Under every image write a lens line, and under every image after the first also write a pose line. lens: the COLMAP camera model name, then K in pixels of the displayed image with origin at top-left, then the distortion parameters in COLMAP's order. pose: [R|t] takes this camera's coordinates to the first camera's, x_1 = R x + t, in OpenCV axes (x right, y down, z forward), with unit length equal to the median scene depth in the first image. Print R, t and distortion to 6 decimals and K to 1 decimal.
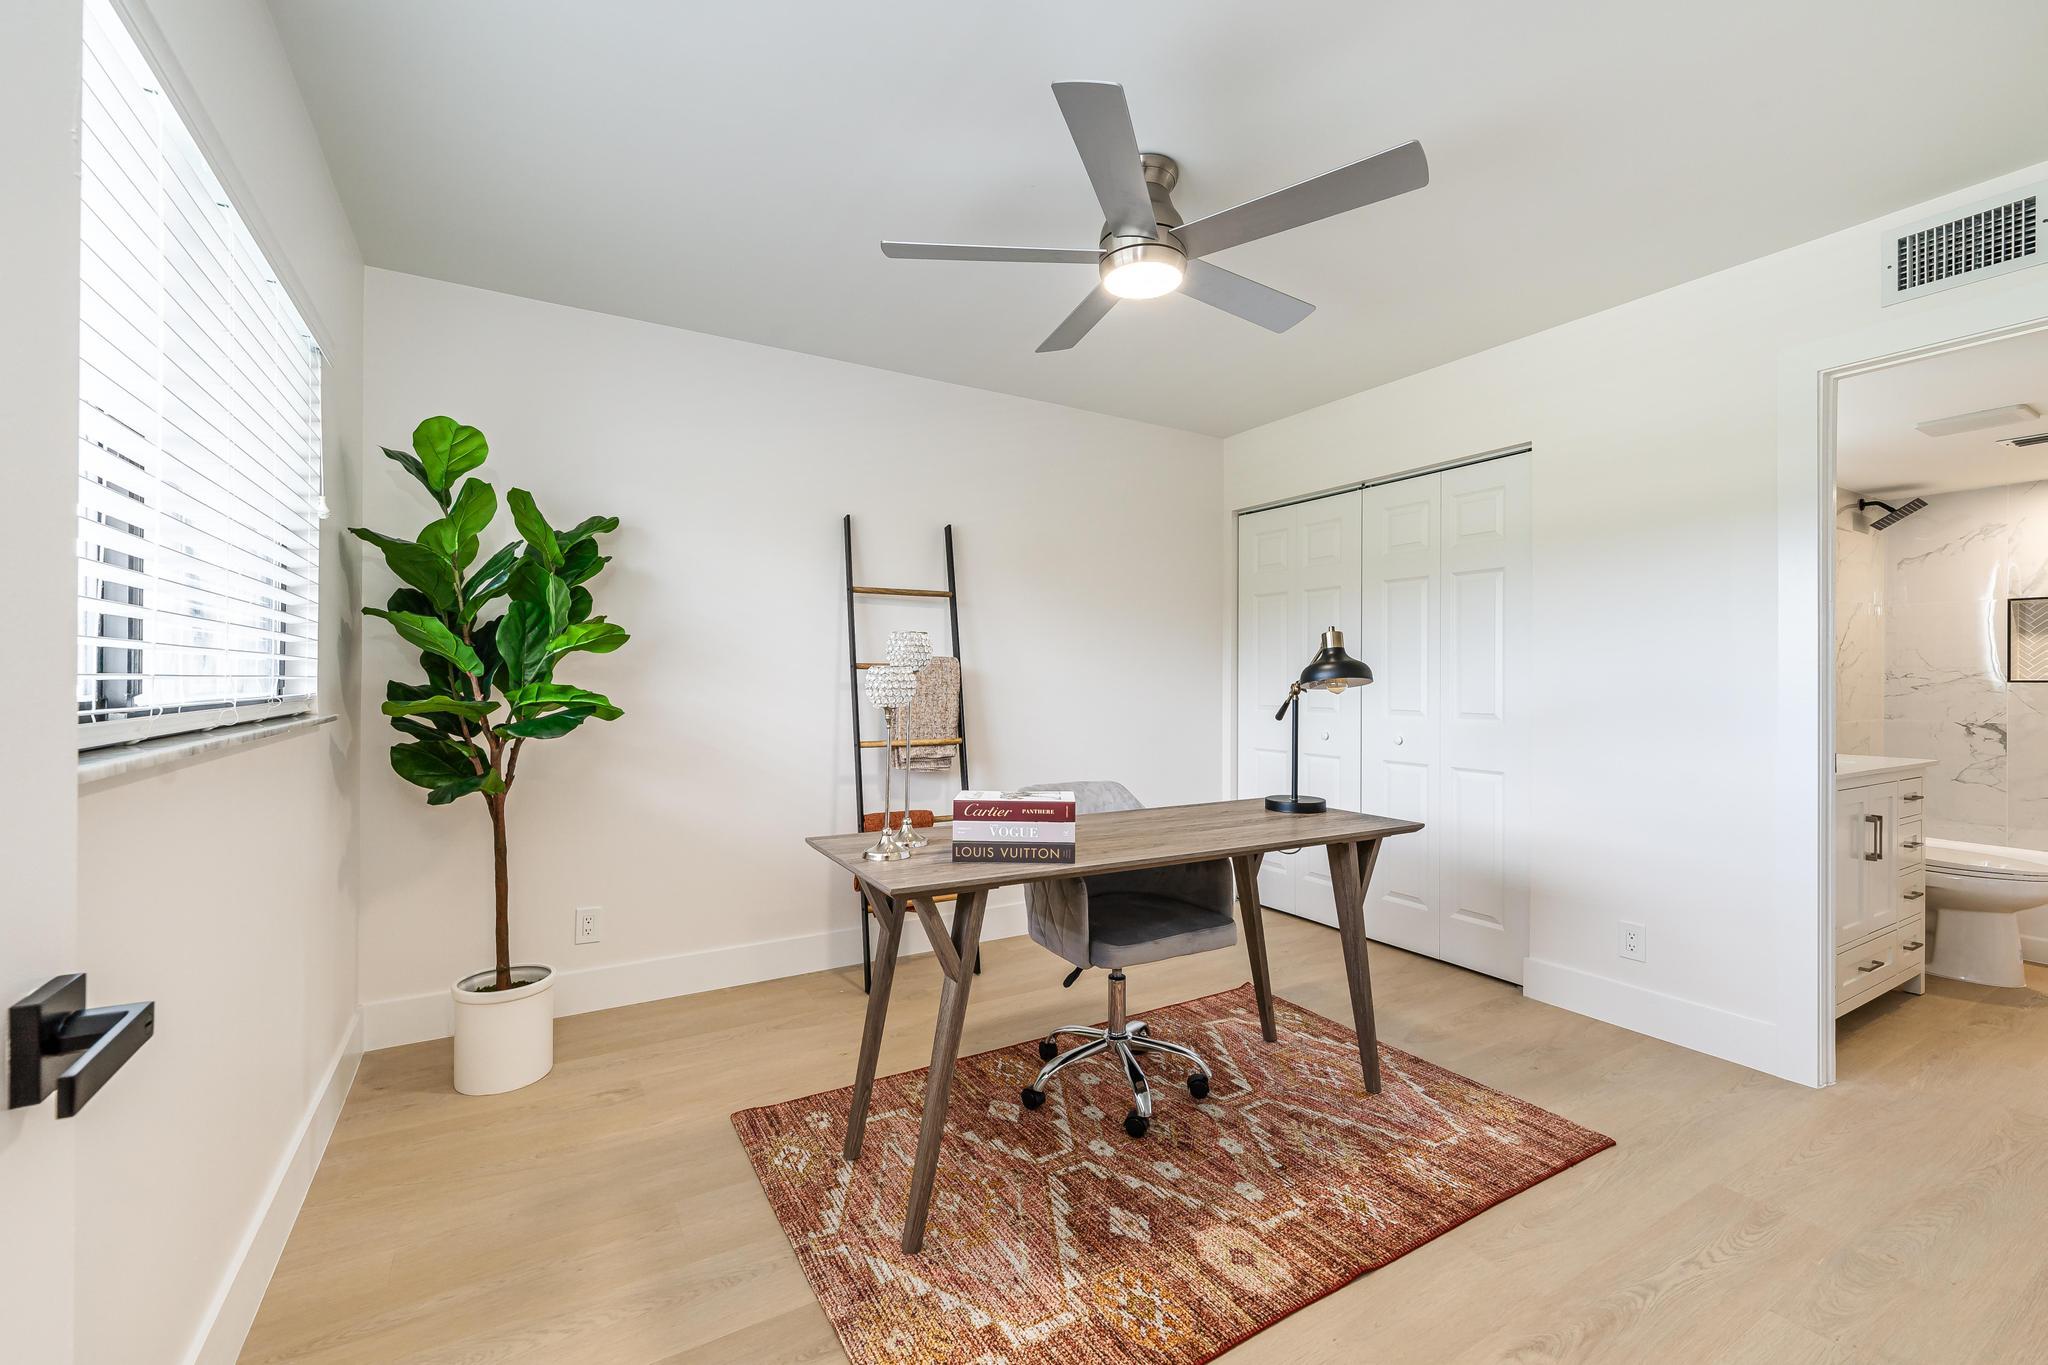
lens RADIAL K [[878.5, 0, 1009.1], [0, 878.5, 682.2], [0, 0, 1]] dist [0.010080, 0.000193]
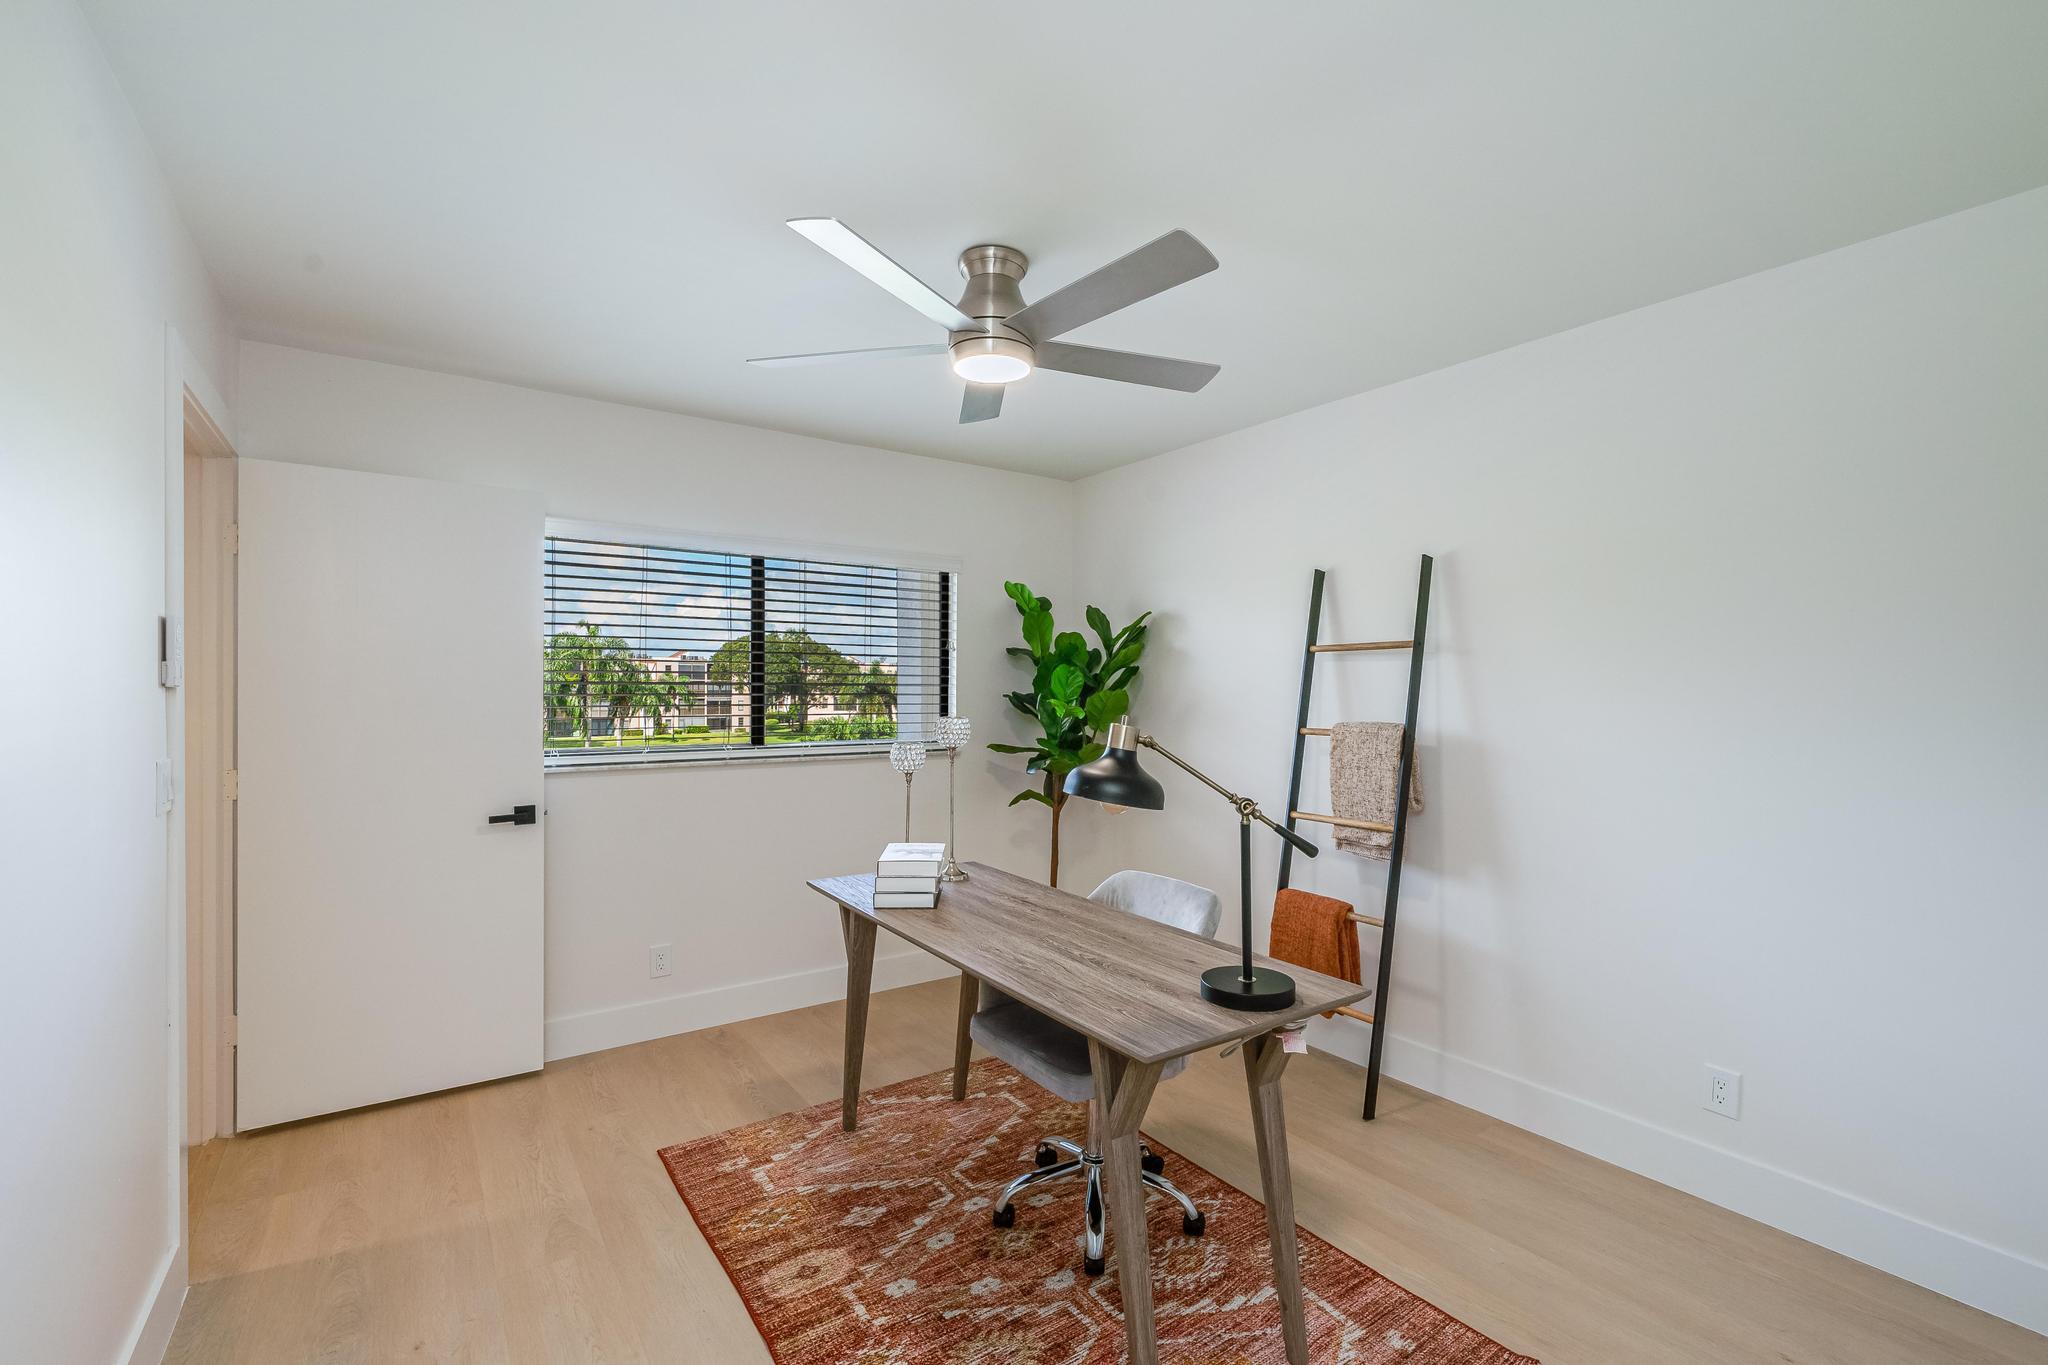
lens RADIAL K [[878.5, 0, 1004.9], [0, 878.5, 694.6], [0, 0, 1]] dist [0.010080, 0.000193]
pose [[0.051722, -0.001680, -0.998660, 1.386631], [0.004385, 0.999989, -0.001455, -0.107211], [0.998652, -0.004304, 0.051729, 1.151678]]
